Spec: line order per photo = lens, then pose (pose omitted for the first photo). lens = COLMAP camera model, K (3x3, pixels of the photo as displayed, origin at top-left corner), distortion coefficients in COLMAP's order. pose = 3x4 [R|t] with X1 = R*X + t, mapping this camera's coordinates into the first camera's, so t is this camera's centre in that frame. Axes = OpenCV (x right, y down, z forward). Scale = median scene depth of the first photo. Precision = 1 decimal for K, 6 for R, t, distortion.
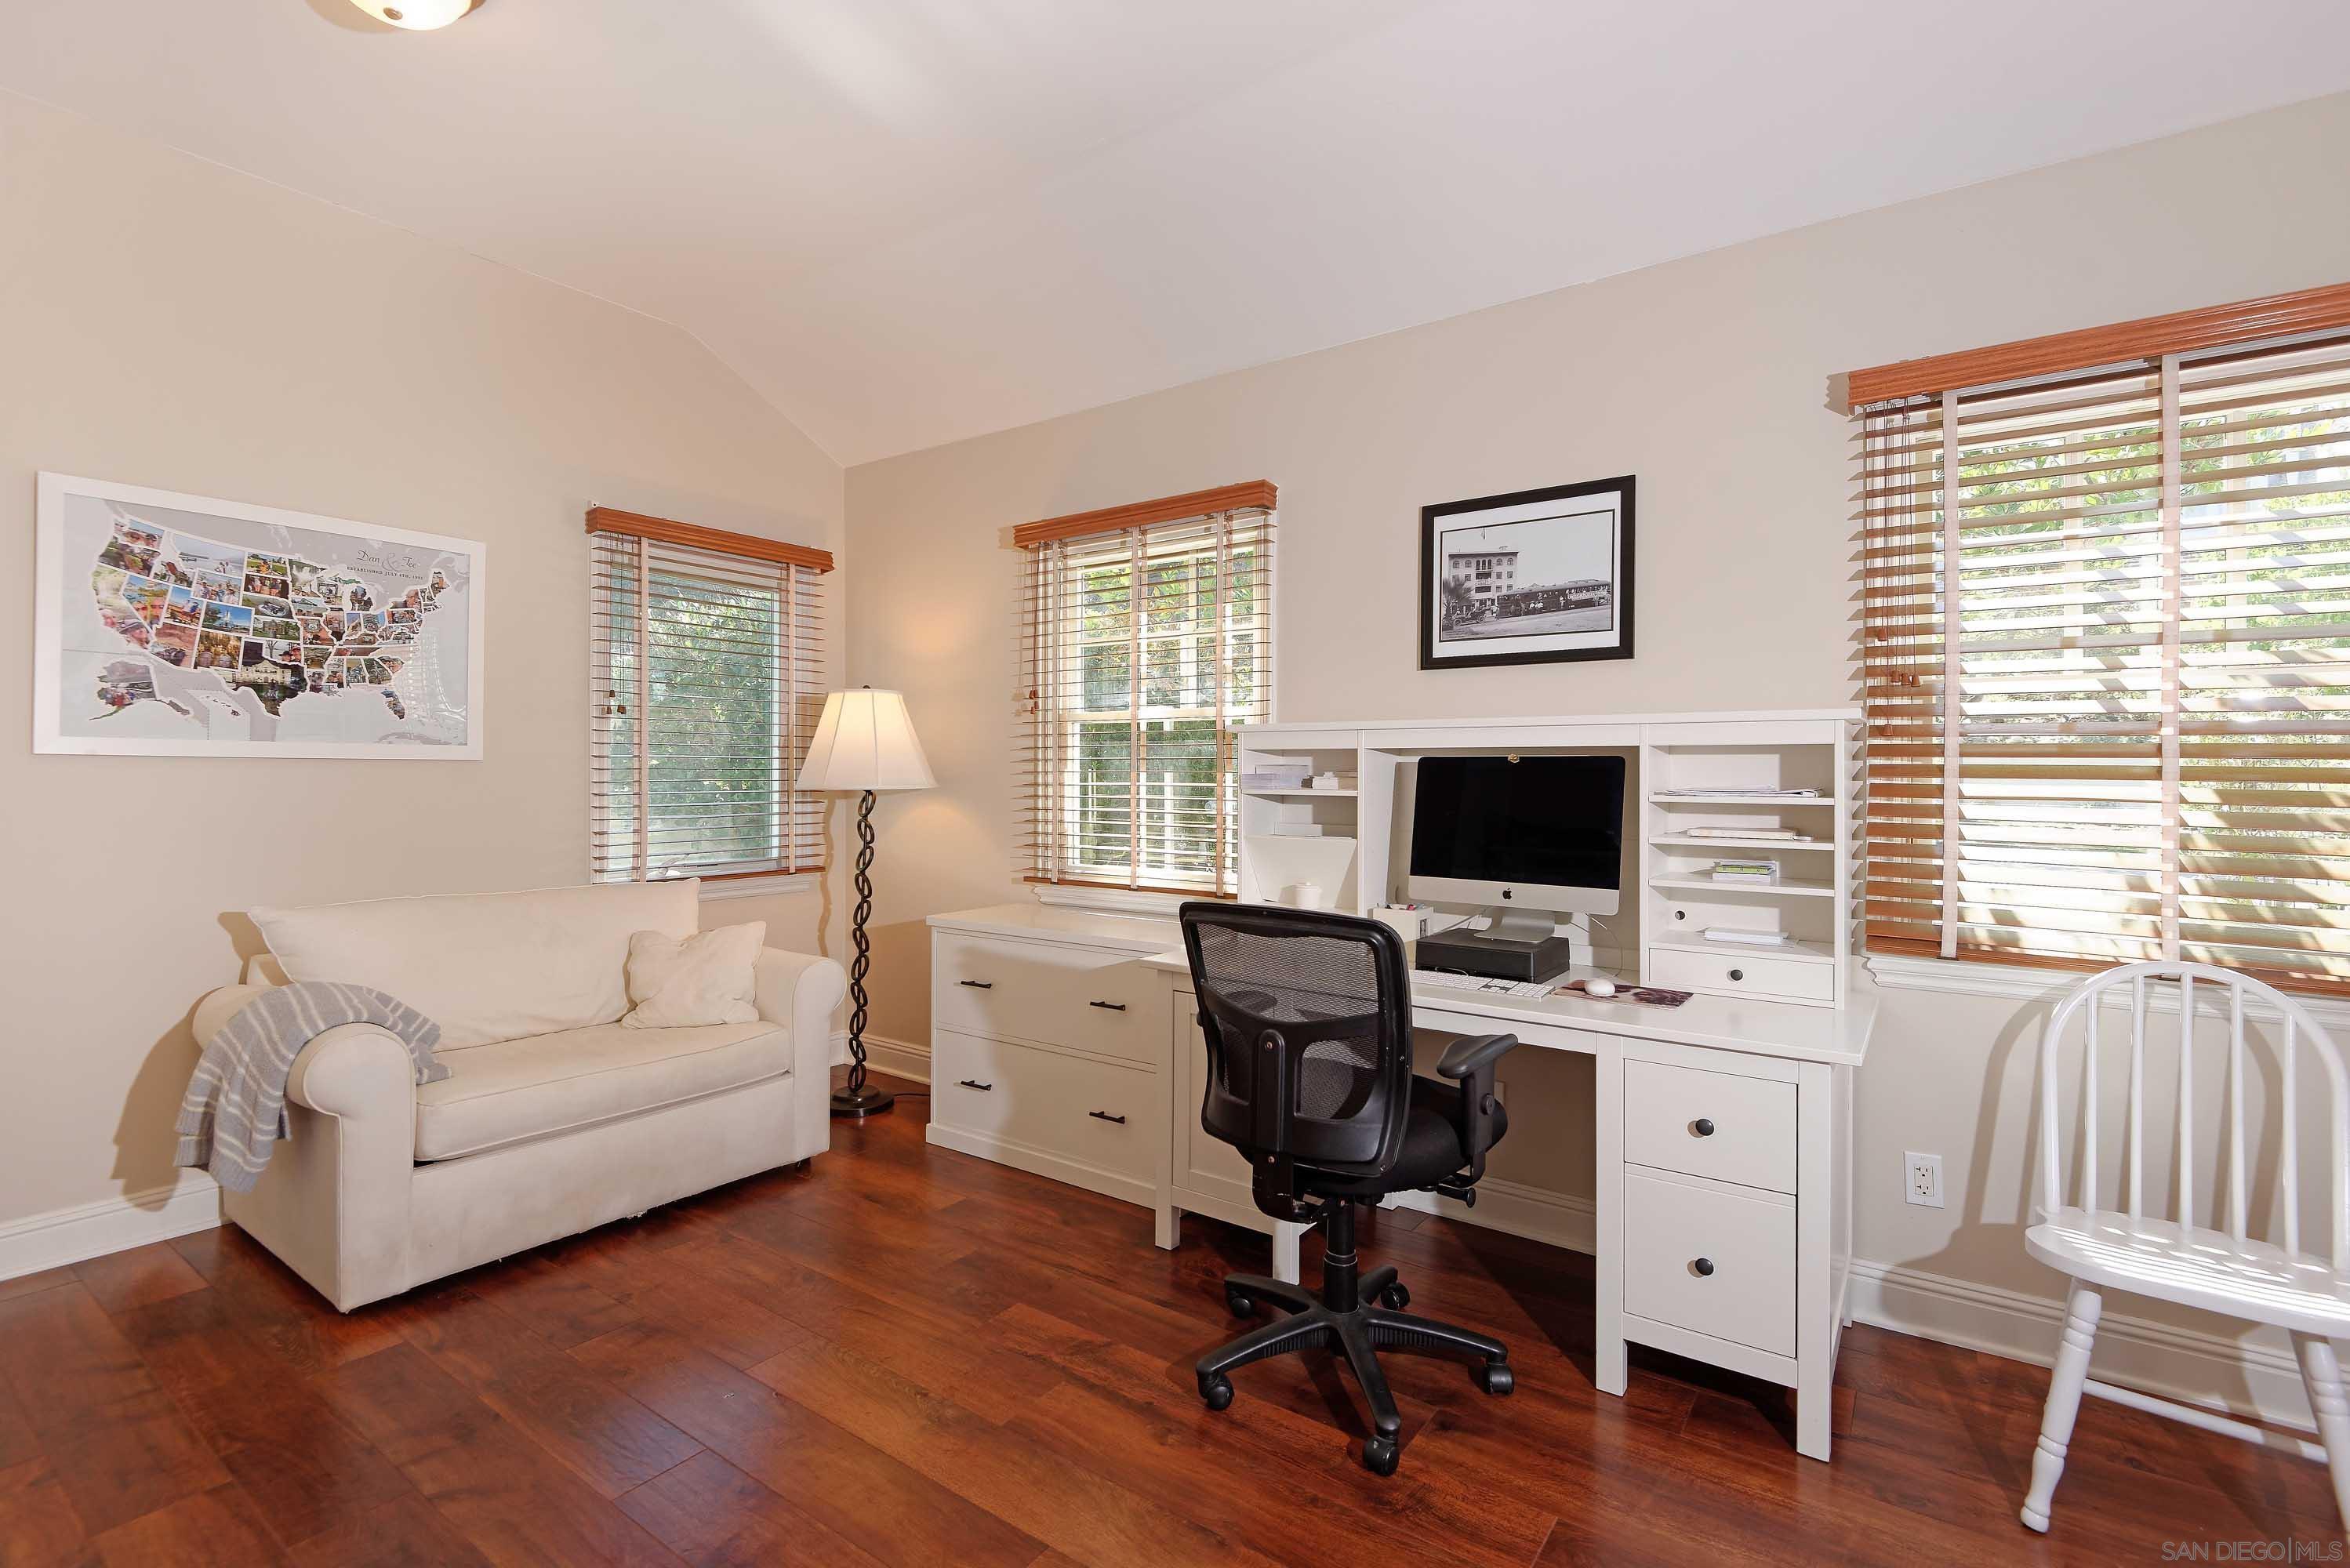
lens RADIAL K [[1071.5, 0, 1179.3], [0, 1071.5, 769.8], [0, 0, 1]] dist [0.003035, -0.000182]
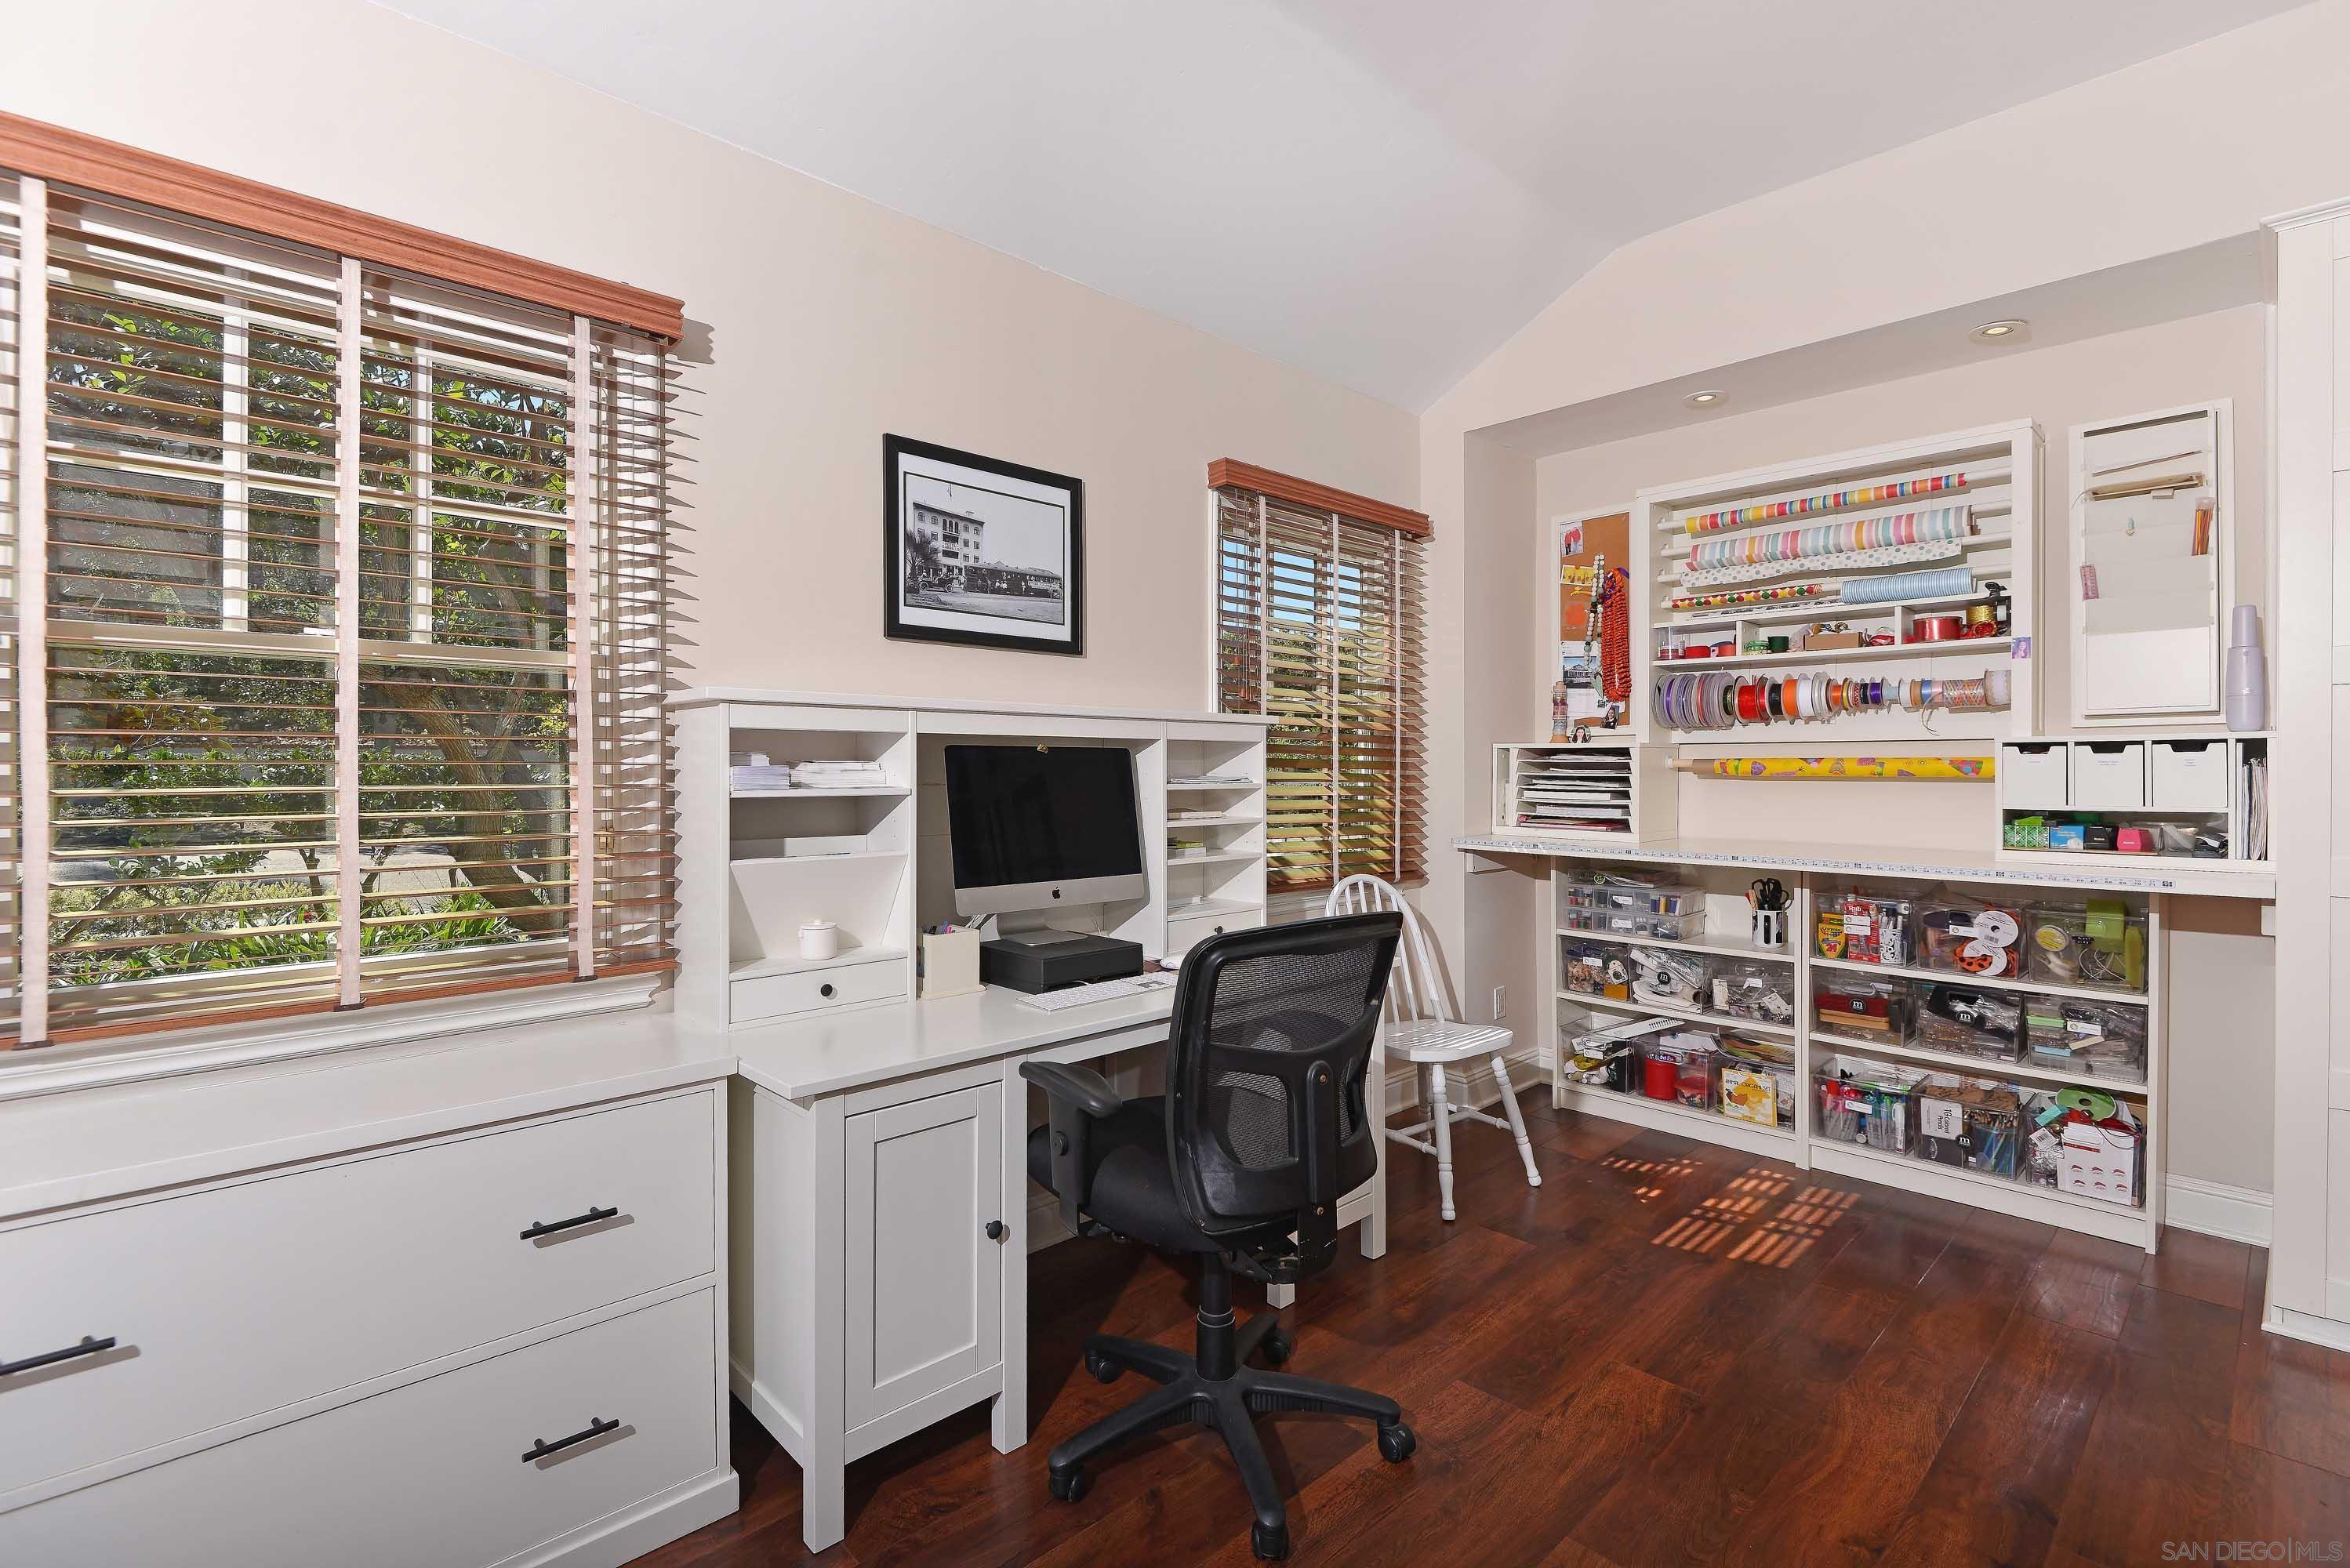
lens RADIAL K [[1071.5, 0, 1180.5], [0, 1071.5, 777.4], [0, 0, 1]] dist [0.003035, -0.000182]
pose [[0.174277, -0.012077, 0.984623, -0.548093], [0.005144, 0.999922, 0.011354, 0.004187], [-0.984683, 0.003086, 0.174326, 0.668421]]
